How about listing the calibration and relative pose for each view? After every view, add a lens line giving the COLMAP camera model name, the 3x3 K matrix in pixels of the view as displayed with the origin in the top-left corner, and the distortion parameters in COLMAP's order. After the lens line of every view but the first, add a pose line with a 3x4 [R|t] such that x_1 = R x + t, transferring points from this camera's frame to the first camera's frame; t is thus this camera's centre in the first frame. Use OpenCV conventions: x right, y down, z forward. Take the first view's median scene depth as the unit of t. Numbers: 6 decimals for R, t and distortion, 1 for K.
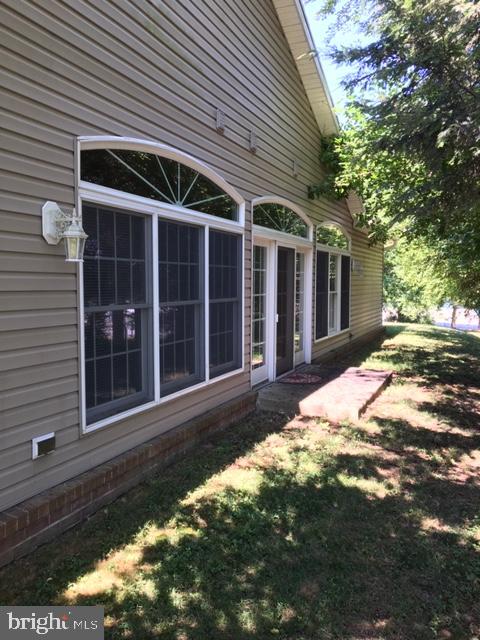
lens RADIAL K [[540.8, 0, 237.9], [0, 540.8, 320.6], [0, 0, 1]] dist [0.074974, -0.071769]
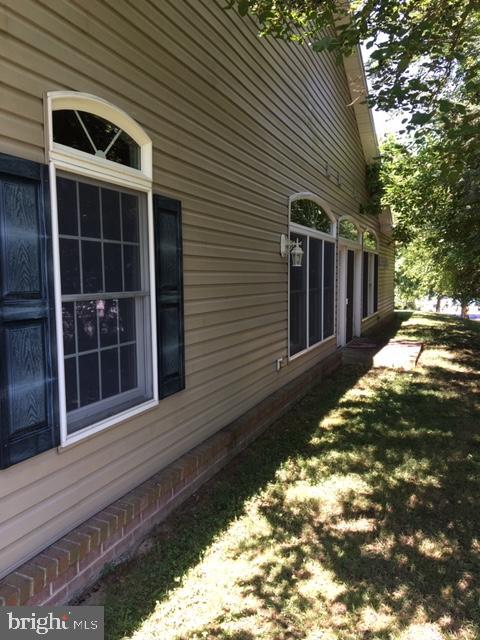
lens RADIAL K [[540.8, 0, 242.3], [0, 540.8, 320.5], [0, 0, 1]] dist [0.074974, -0.071769]
pose [[0.999039, -0.010680, 0.042521, -0.216109], [0.010177, 0.999876, 0.012012, 0.020436], [-0.042644, -0.011568, 0.999023, -0.328472]]
